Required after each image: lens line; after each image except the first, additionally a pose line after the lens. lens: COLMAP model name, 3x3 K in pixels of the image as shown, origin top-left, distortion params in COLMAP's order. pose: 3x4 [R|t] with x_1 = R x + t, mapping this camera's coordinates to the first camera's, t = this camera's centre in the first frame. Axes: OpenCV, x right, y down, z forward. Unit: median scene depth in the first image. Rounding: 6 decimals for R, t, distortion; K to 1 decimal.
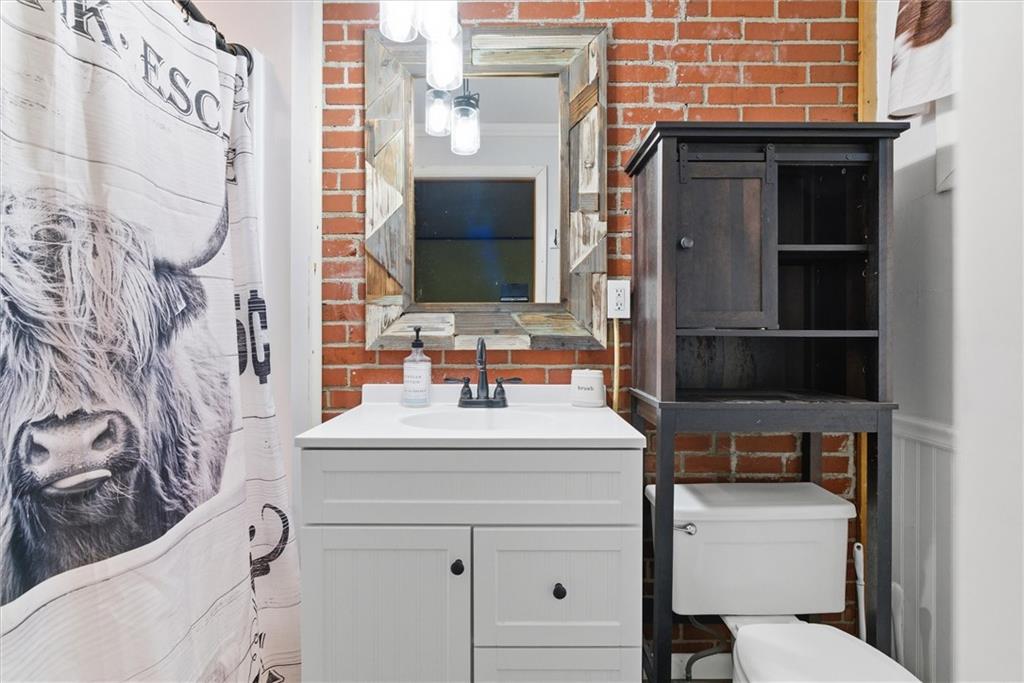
lens RADIAL K [[468.7, 0, 512.0], [0, 468.7, 338.8], [0, 0, 1]] dist [-0.004697, 0.003283]
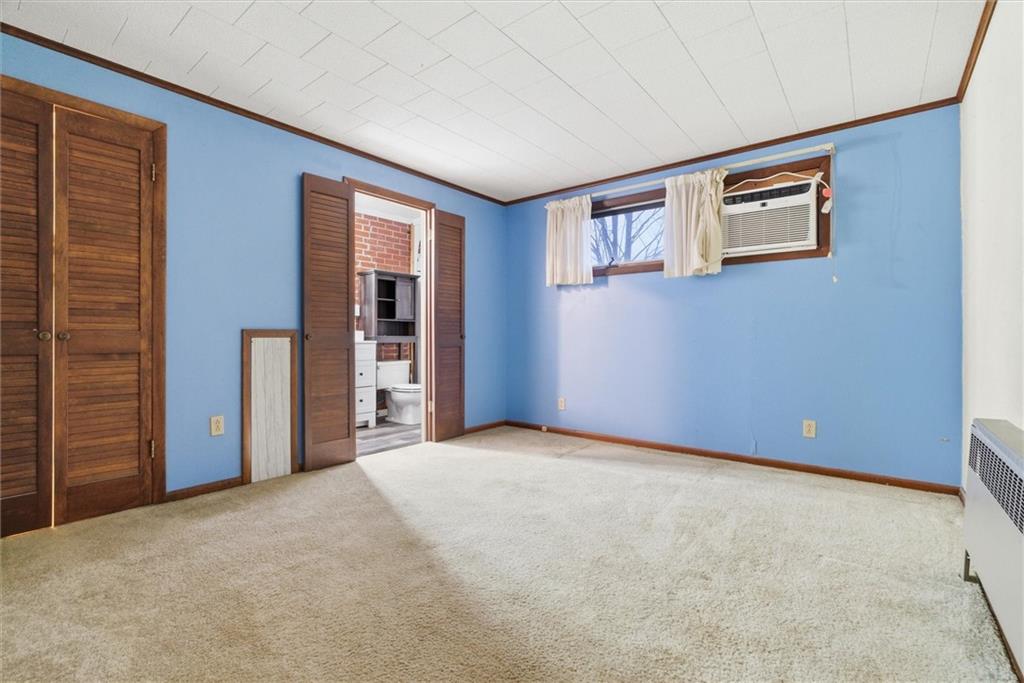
lens RADIAL K [[468.7, 0, 512.0], [0, 468.7, 337.9], [0, 0, 1]] dist [-0.004697, 0.003283]
pose [[0.627377, -0.000687, 0.778715, -1.732201], [-0.003665, 0.999986, 0.003836, 0.101064], [-0.778707, -0.005261, 0.627366, -2.063580]]
